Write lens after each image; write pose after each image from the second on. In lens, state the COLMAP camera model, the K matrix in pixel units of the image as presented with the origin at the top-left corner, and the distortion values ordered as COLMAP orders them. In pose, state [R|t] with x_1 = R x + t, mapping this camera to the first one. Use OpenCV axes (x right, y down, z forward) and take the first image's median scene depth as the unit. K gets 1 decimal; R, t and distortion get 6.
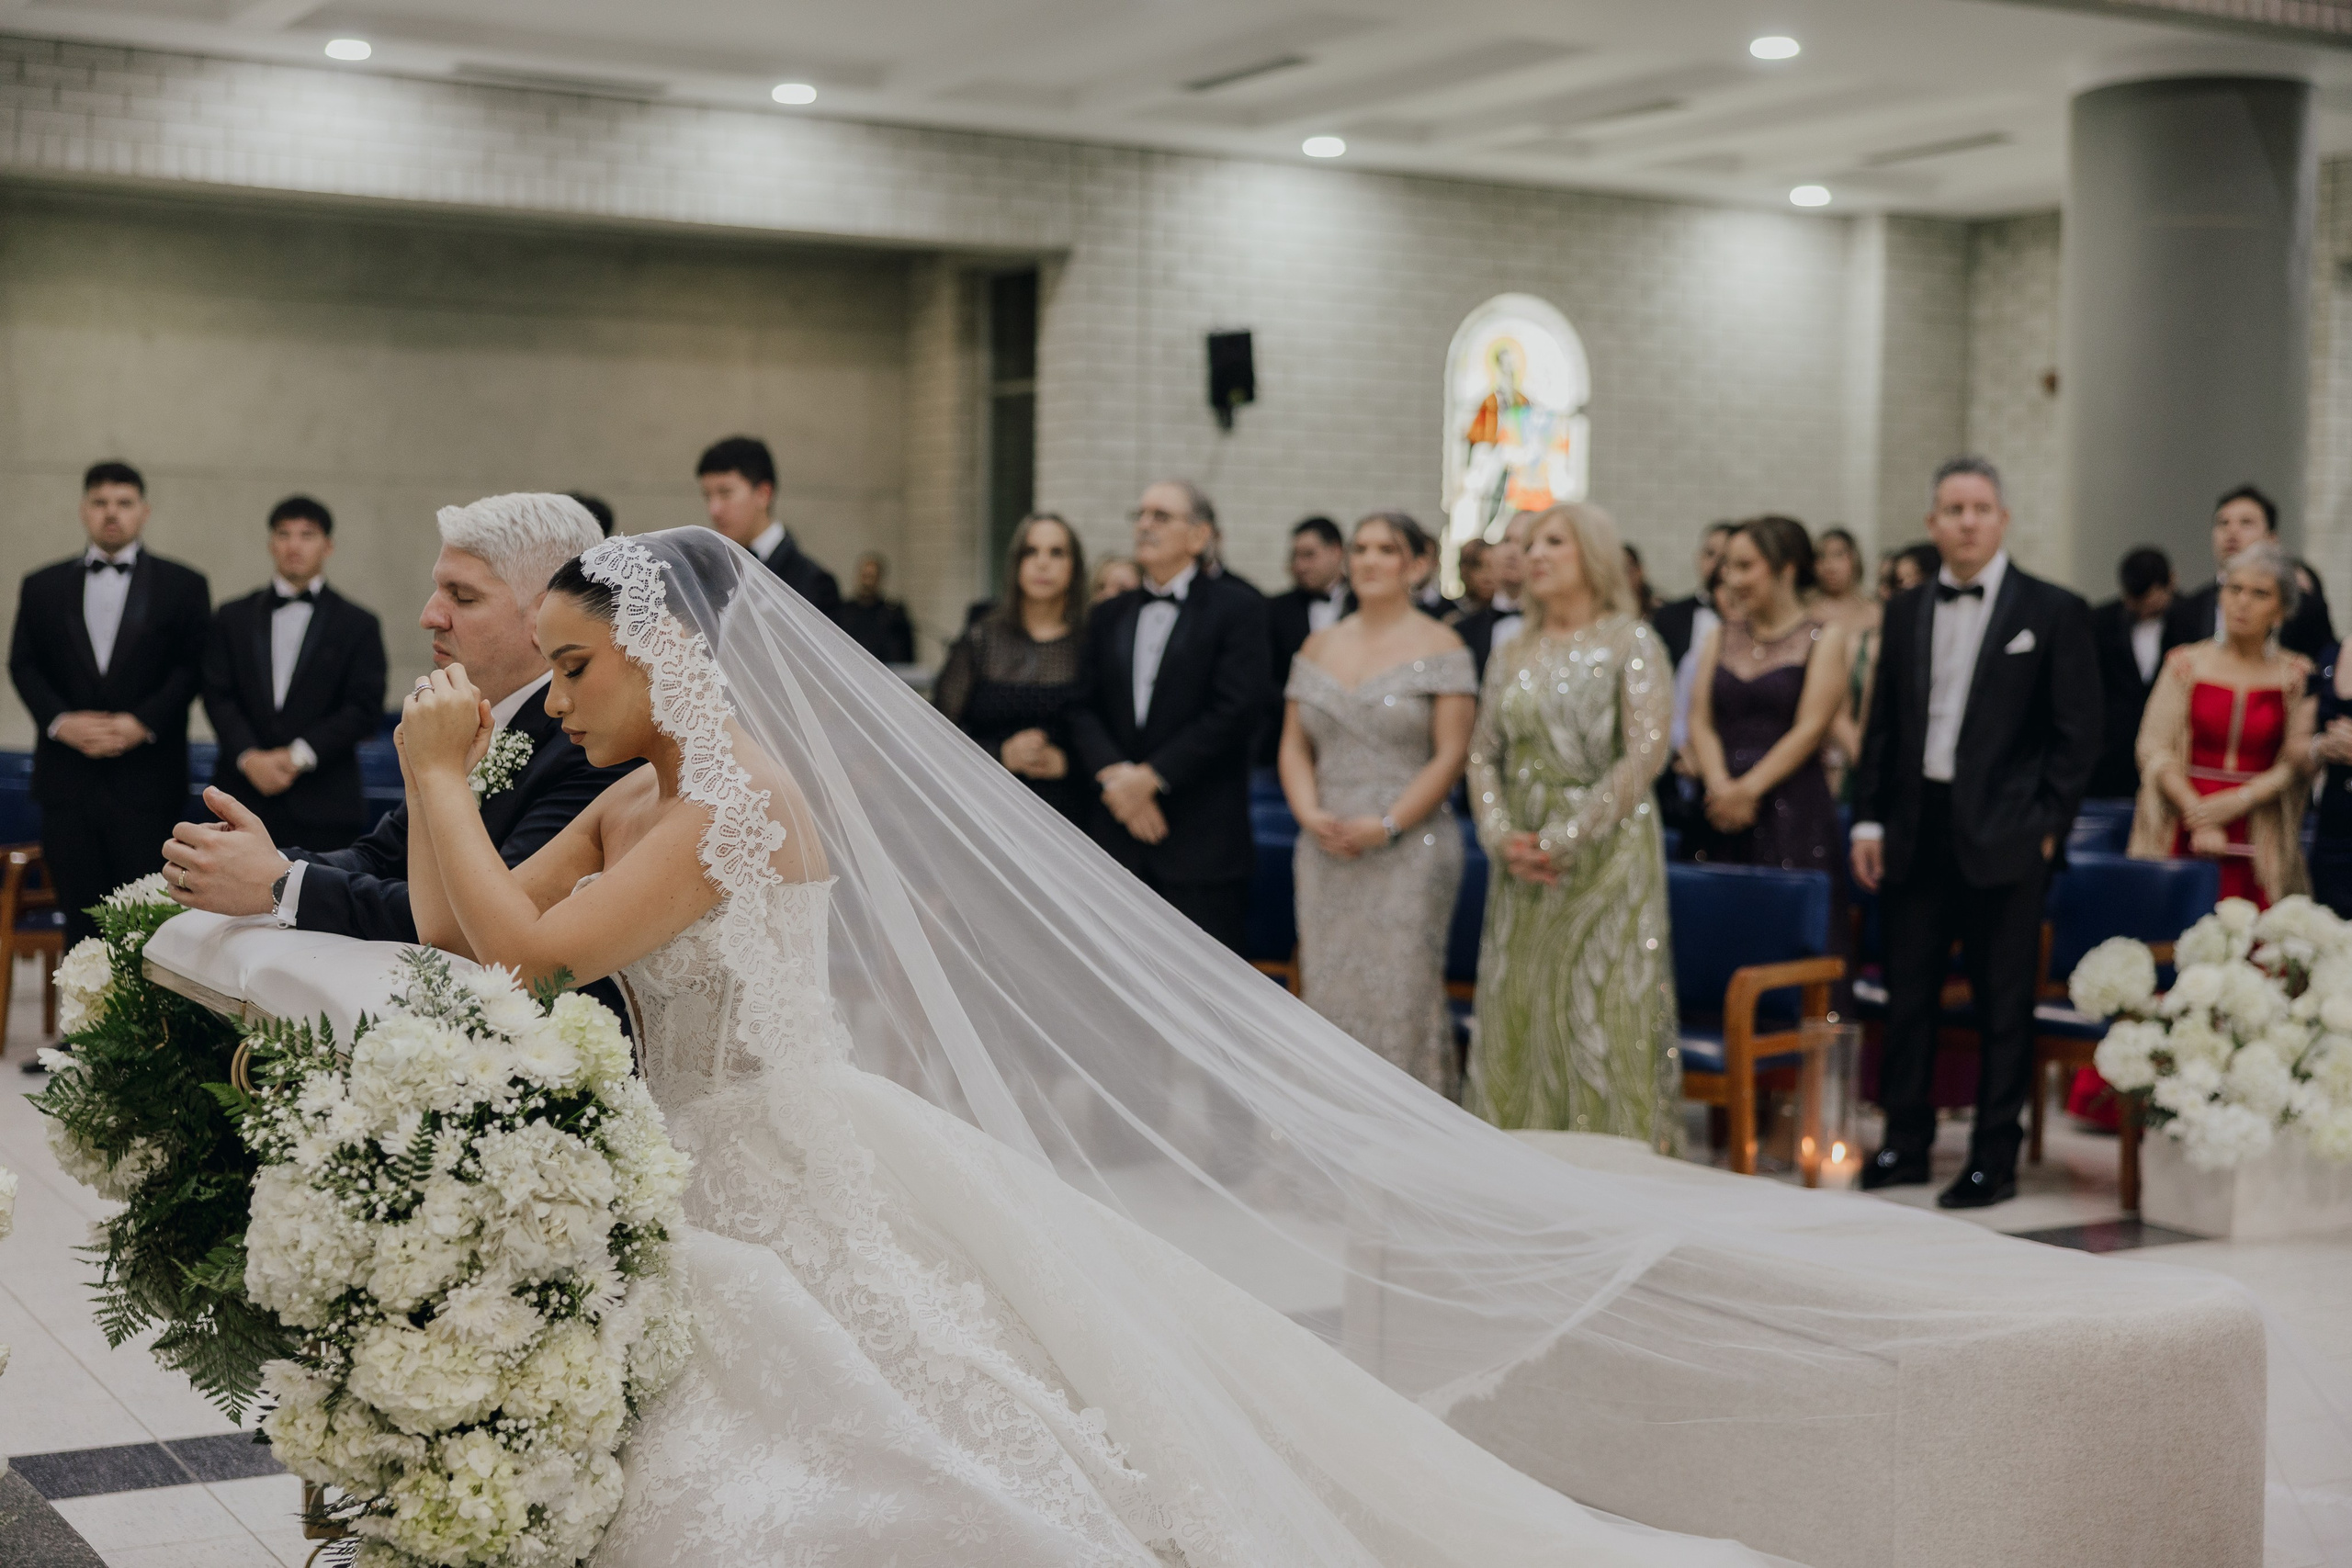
lens RADIAL K [[3750.6, 0, 1176.0], [0, 3750.6, 784.0], [0, 0, 1]] dist [0.235941, -0.097390]
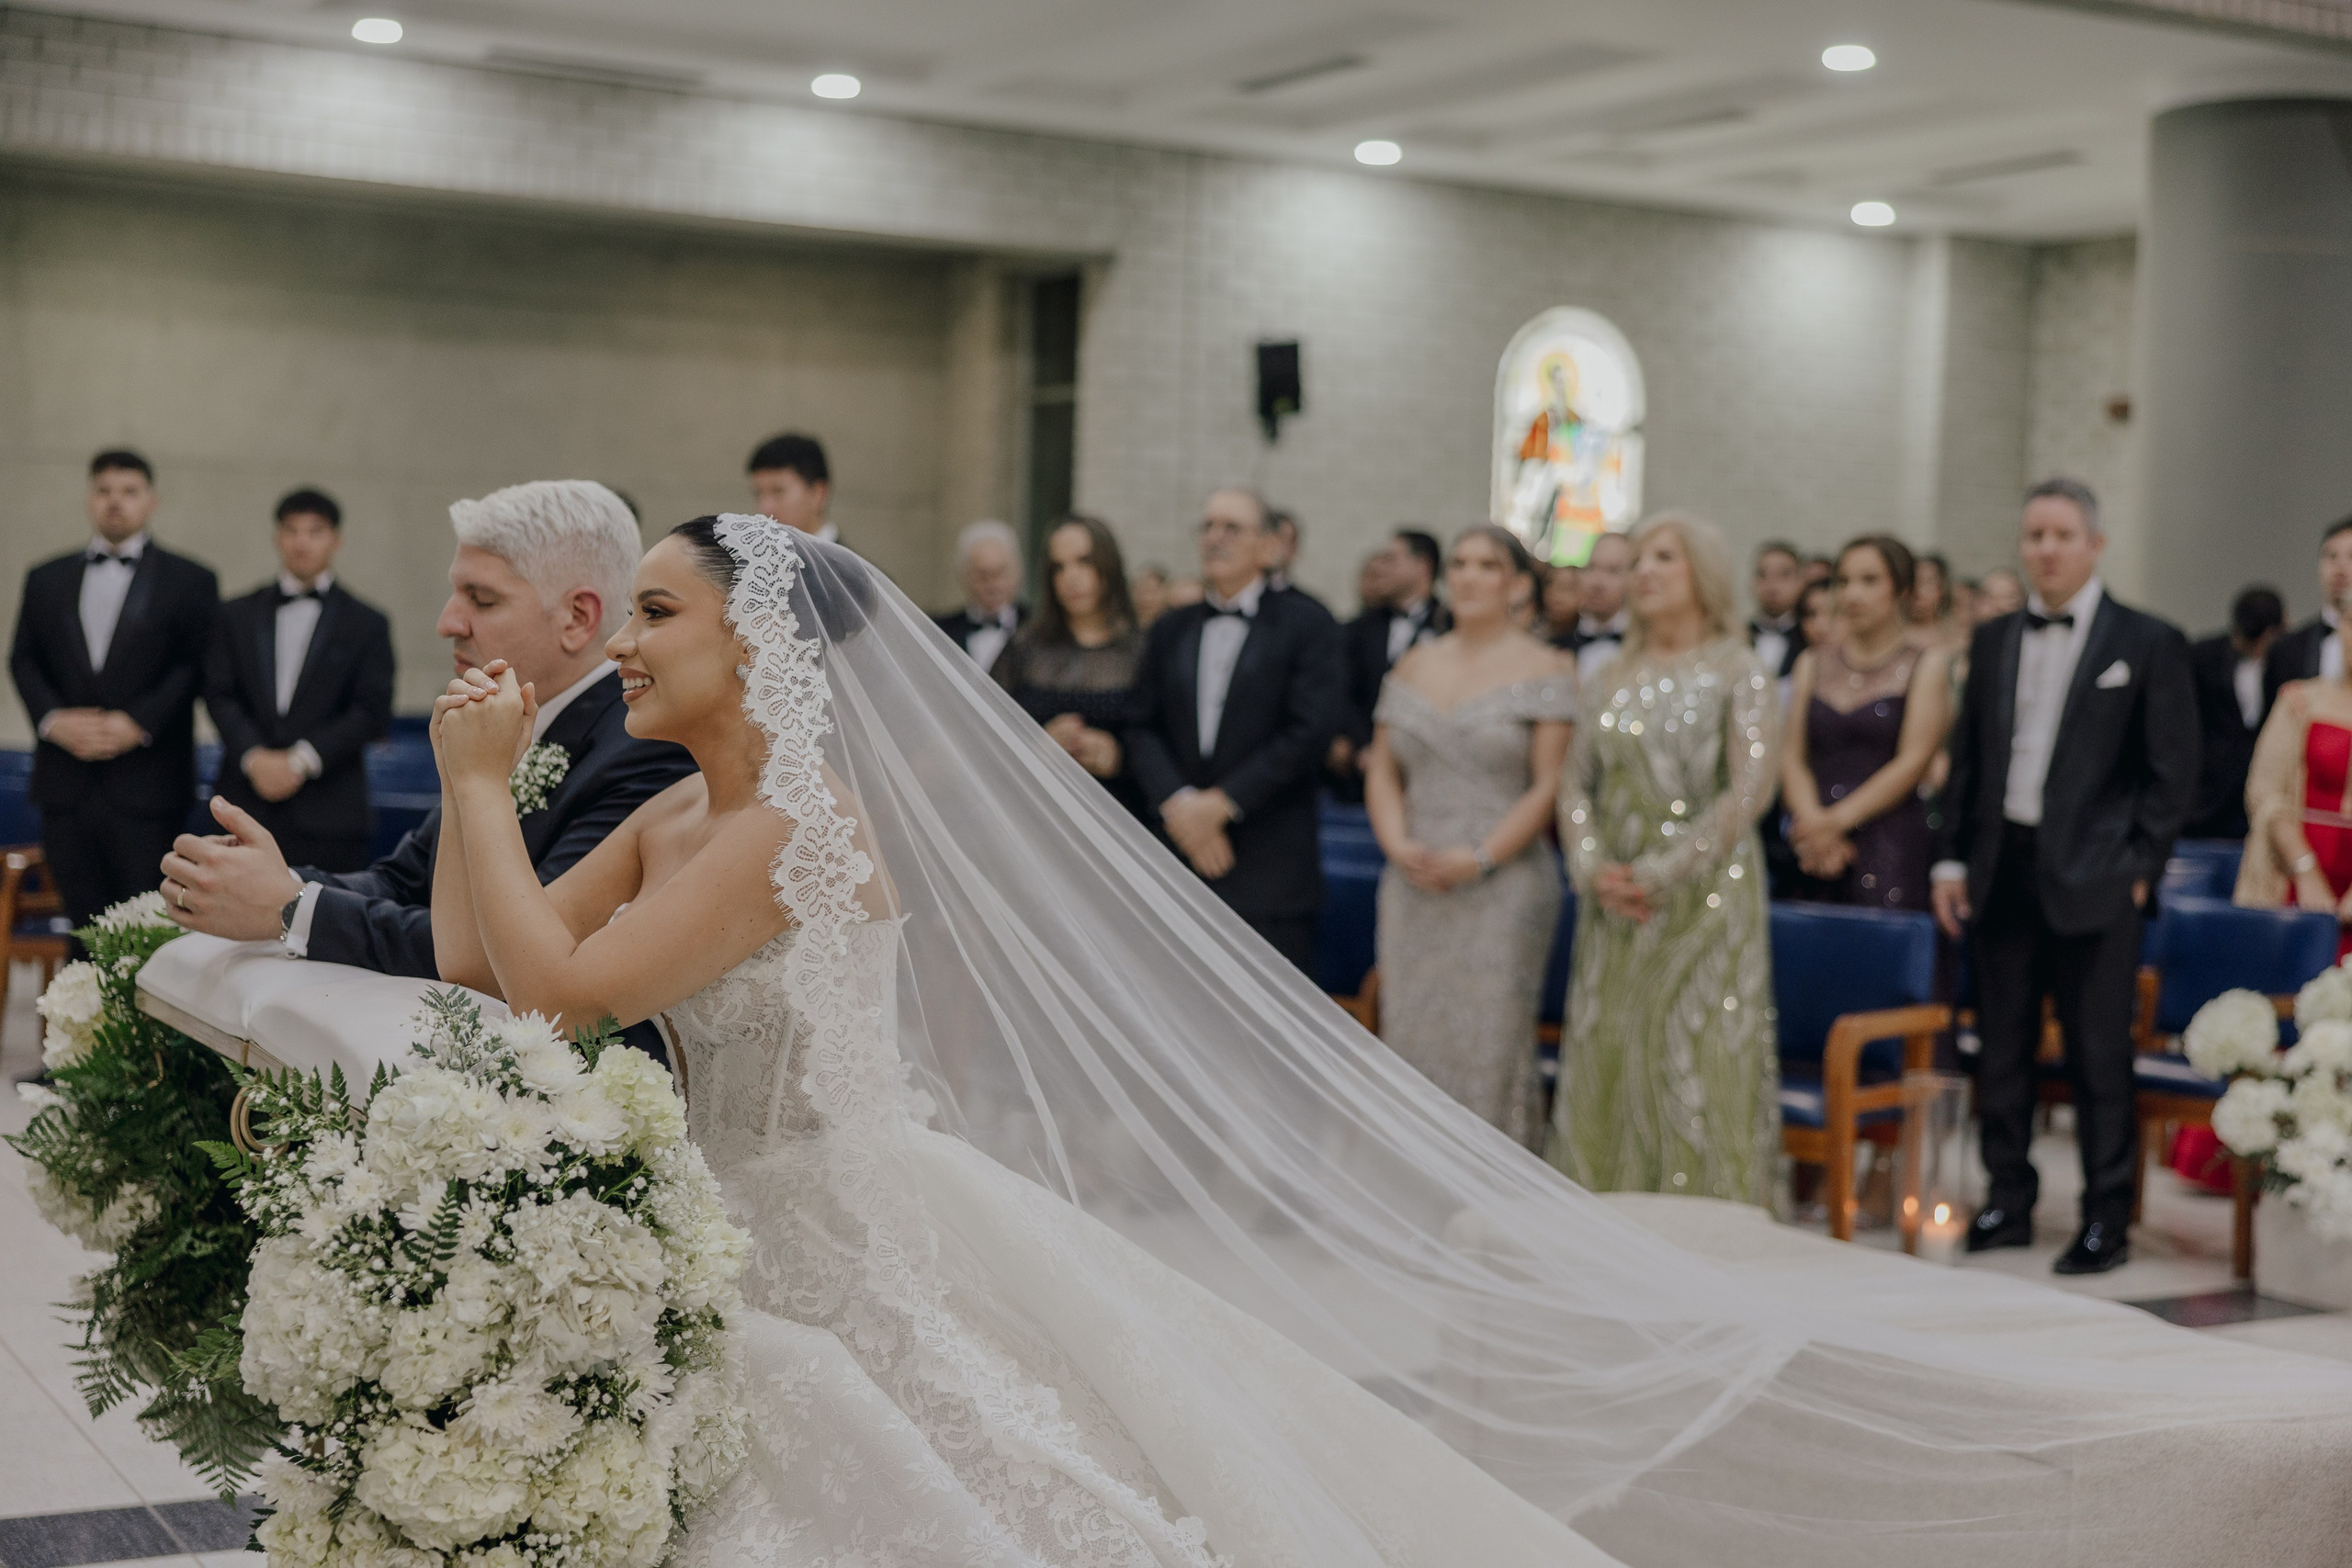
lens RADIAL K [[3507.0, 0, 1176.0], [0, 3507.0, 784.0], [0, 0, 1]] dist [0.170048, 0.023104]
pose [[0.999765, 0.017091, 0.013339, -0.039123], [-0.017052, 0.999850, -0.003039, -0.004645], [-0.013389, 0.002811, 0.999906, 0.164600]]
